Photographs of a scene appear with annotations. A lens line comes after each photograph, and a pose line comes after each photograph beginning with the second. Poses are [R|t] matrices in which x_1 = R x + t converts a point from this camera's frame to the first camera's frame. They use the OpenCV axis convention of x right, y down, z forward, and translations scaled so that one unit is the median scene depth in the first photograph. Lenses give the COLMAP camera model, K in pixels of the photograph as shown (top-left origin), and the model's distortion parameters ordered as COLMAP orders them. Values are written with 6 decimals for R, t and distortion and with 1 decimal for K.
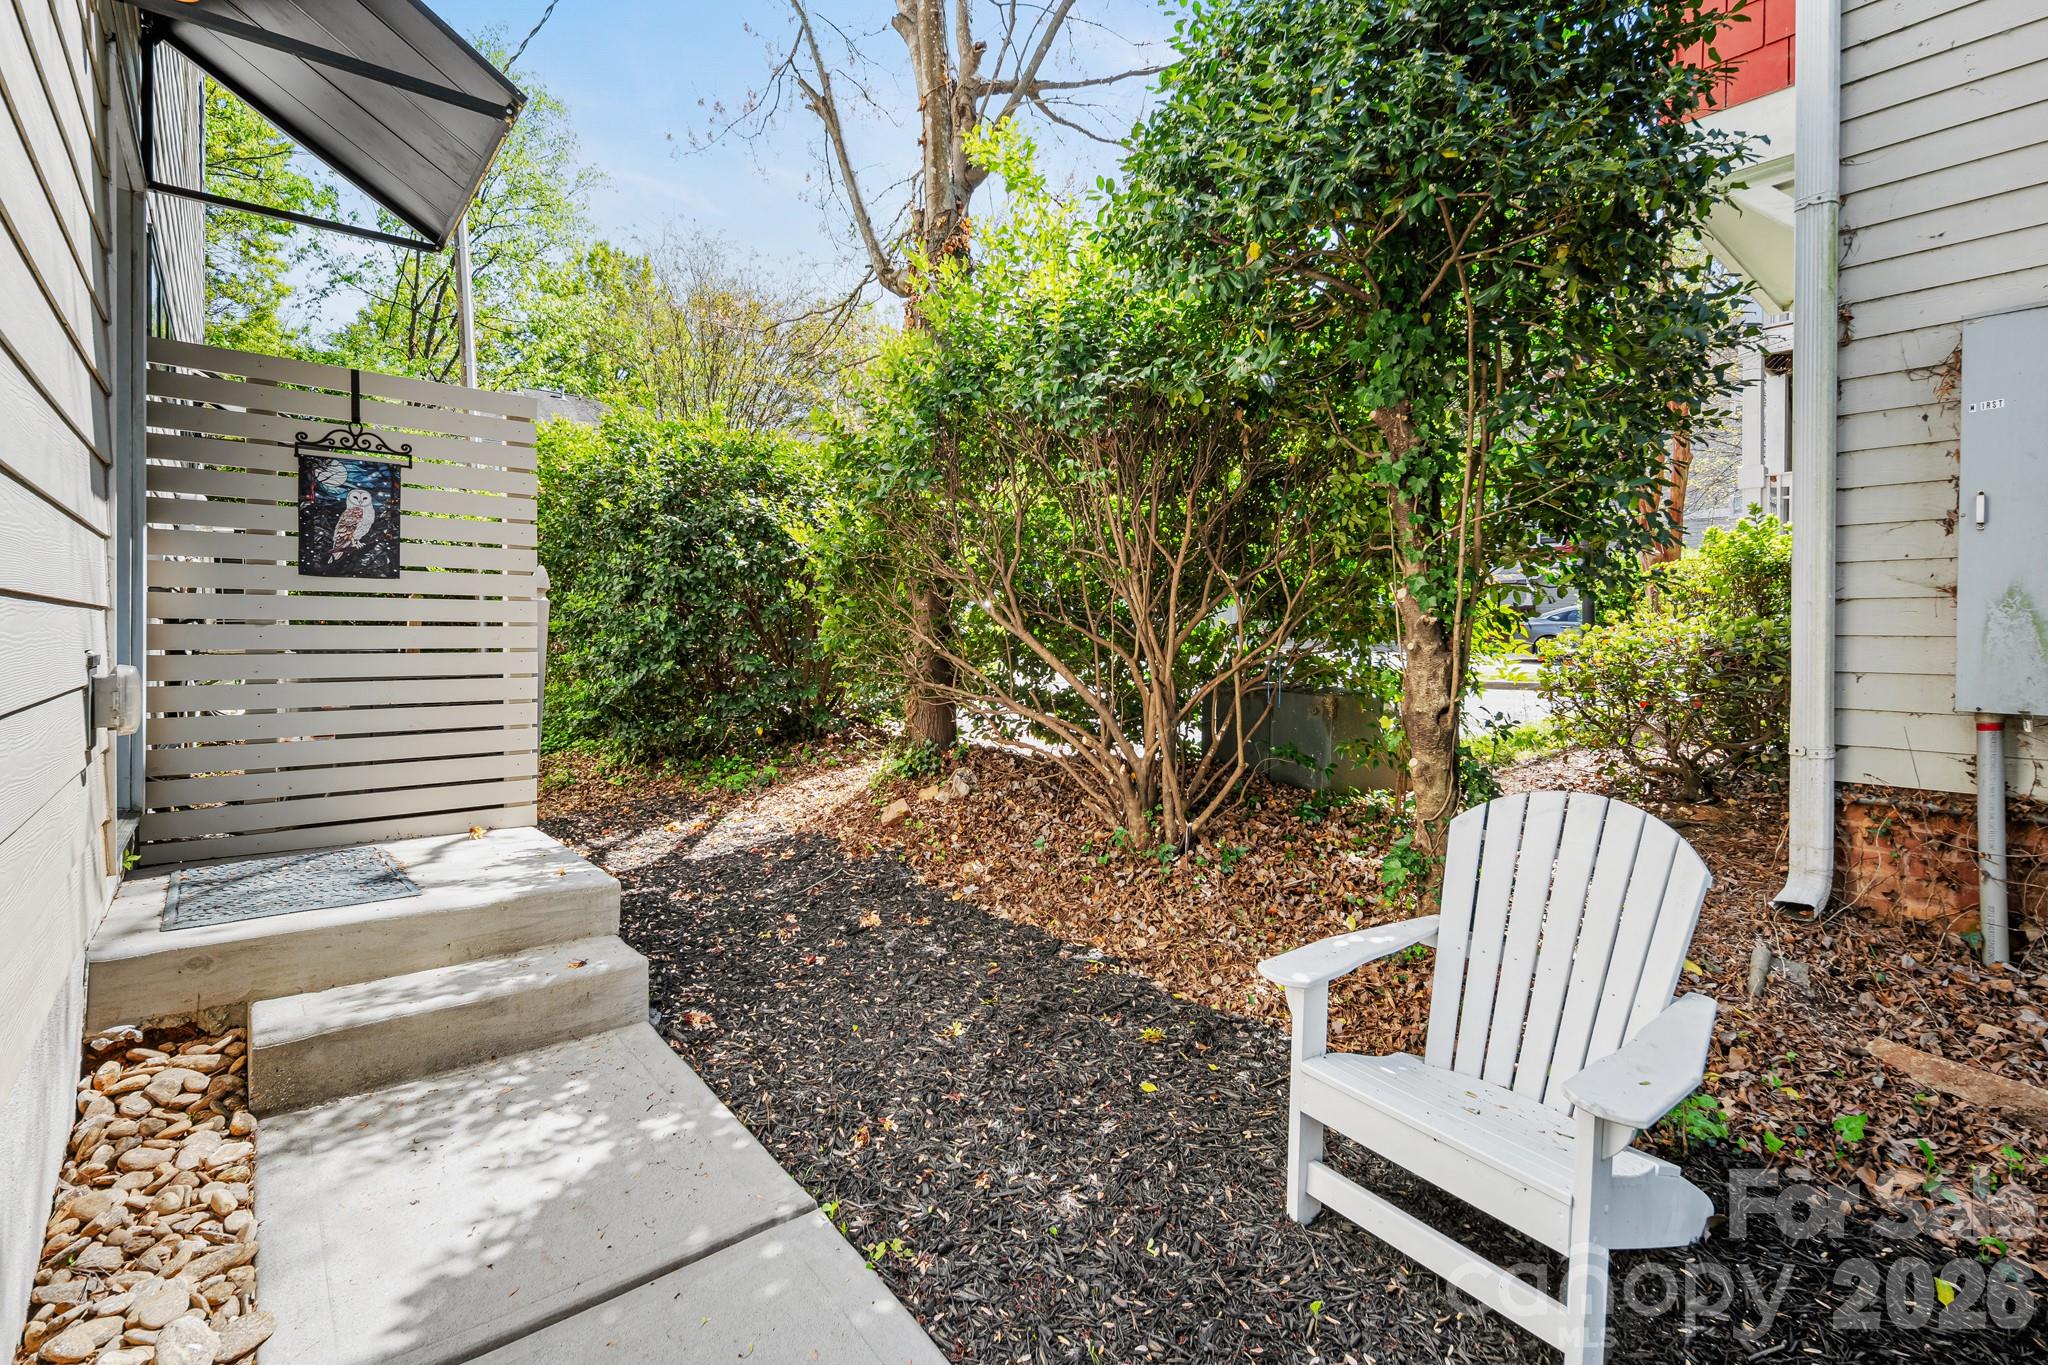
lens RADIAL K [[923.2, 0, 1030.1], [0, 923.2, 642.2], [0, 0, 1]] dist [0.000142, 0.000041]
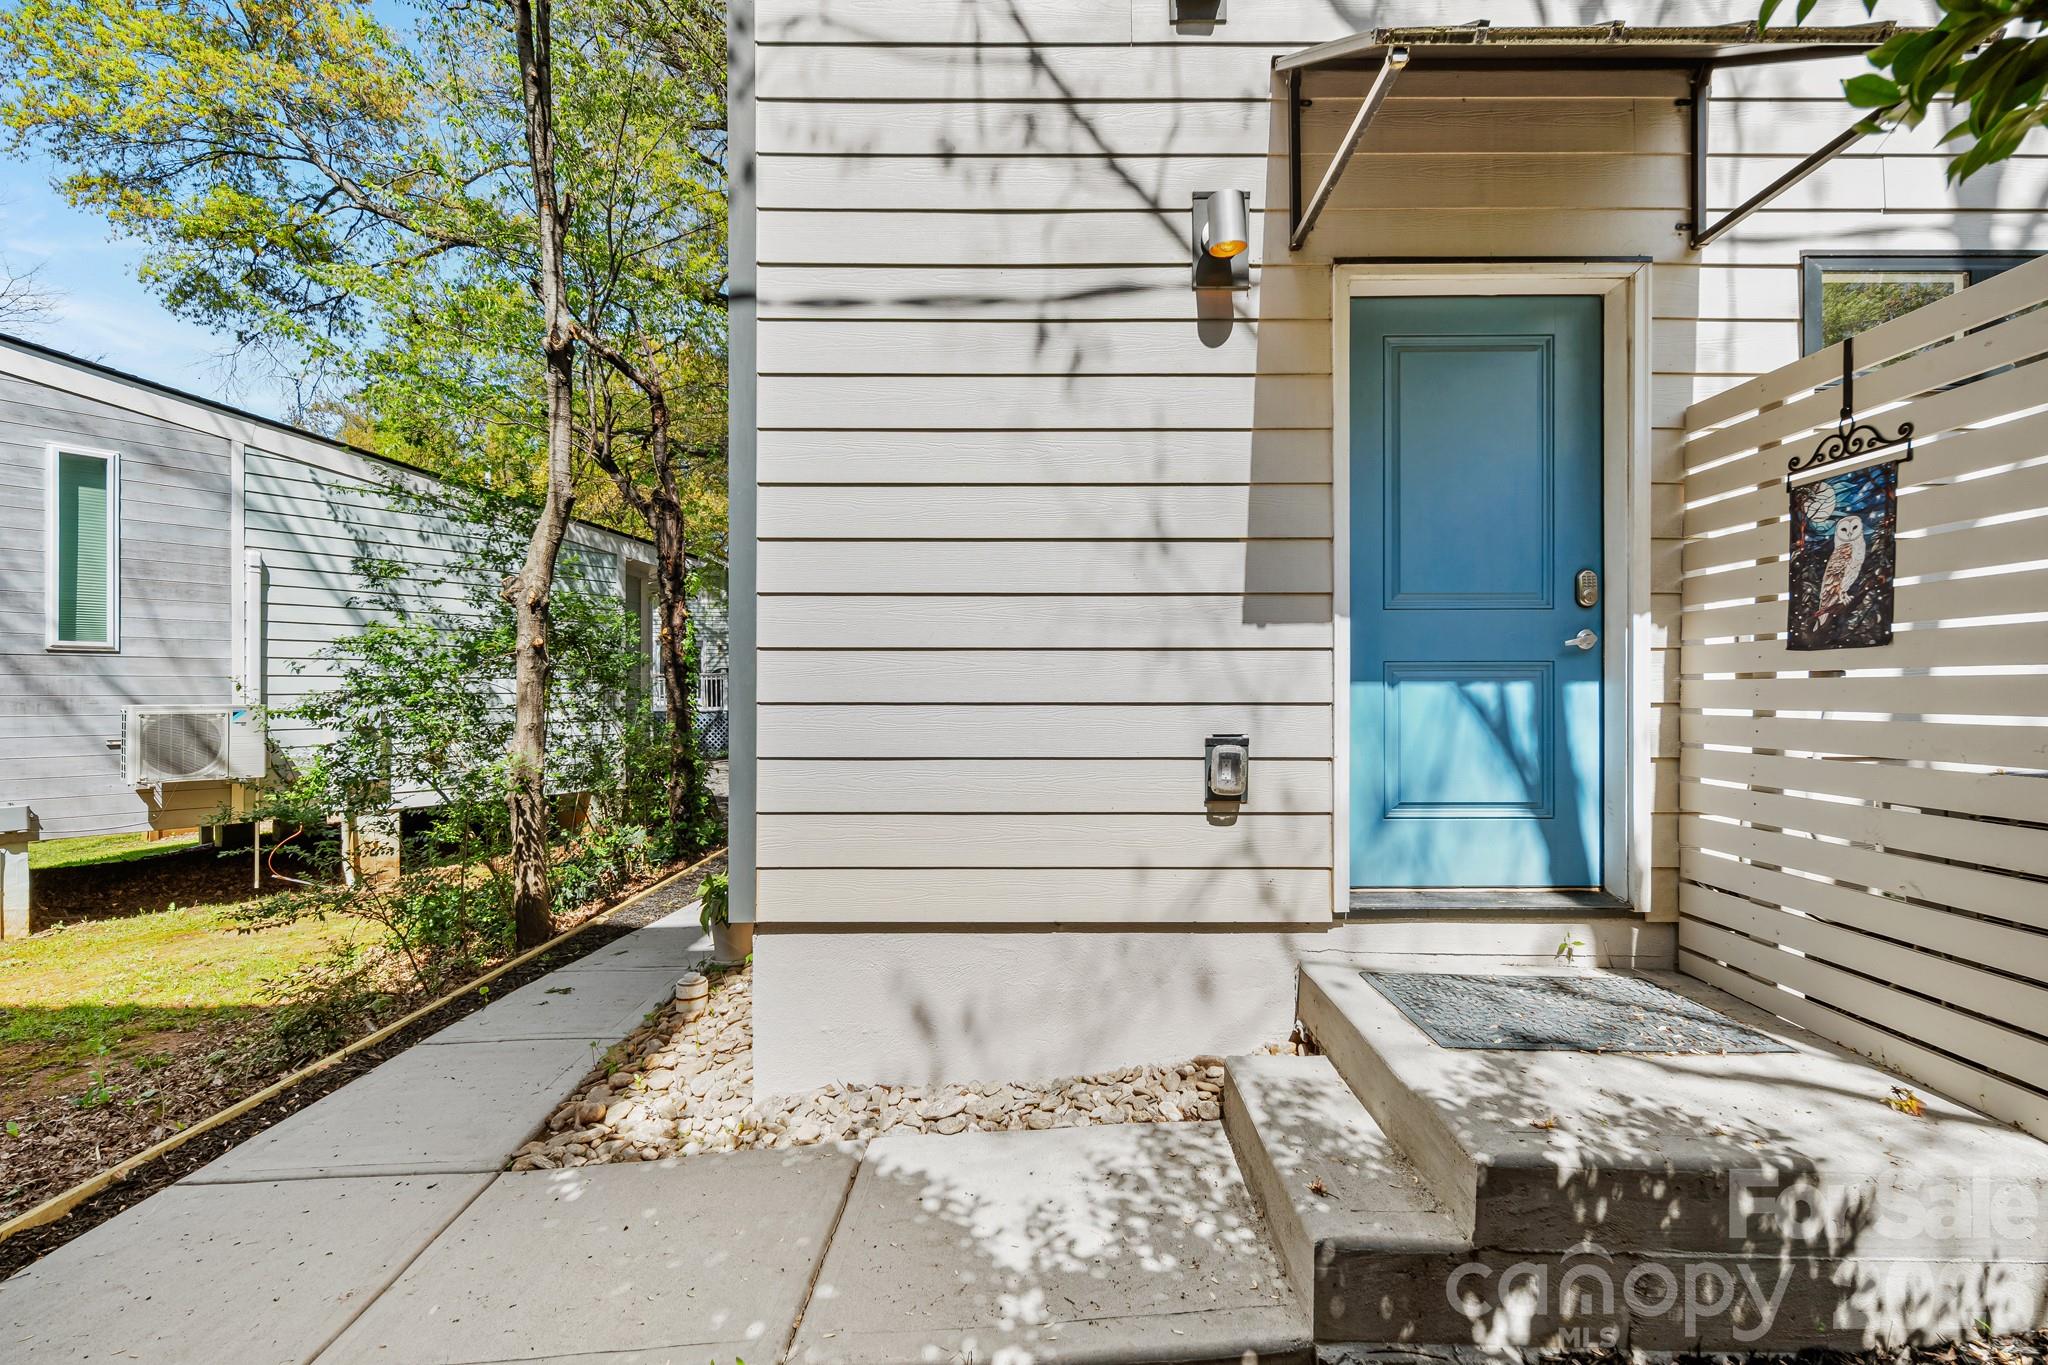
lens RADIAL K [[923.2, 0, 1029.2], [0, 923.2, 690.6], [0, 0, 1]] dist [0.000142, 0.000041]
pose [[-0.656205, -0.011958, -0.754488, 0.164758], [-0.011404, 0.999917, -0.005929, -0.029086], [0.754497, 0.004714, -0.656287, 1.004110]]
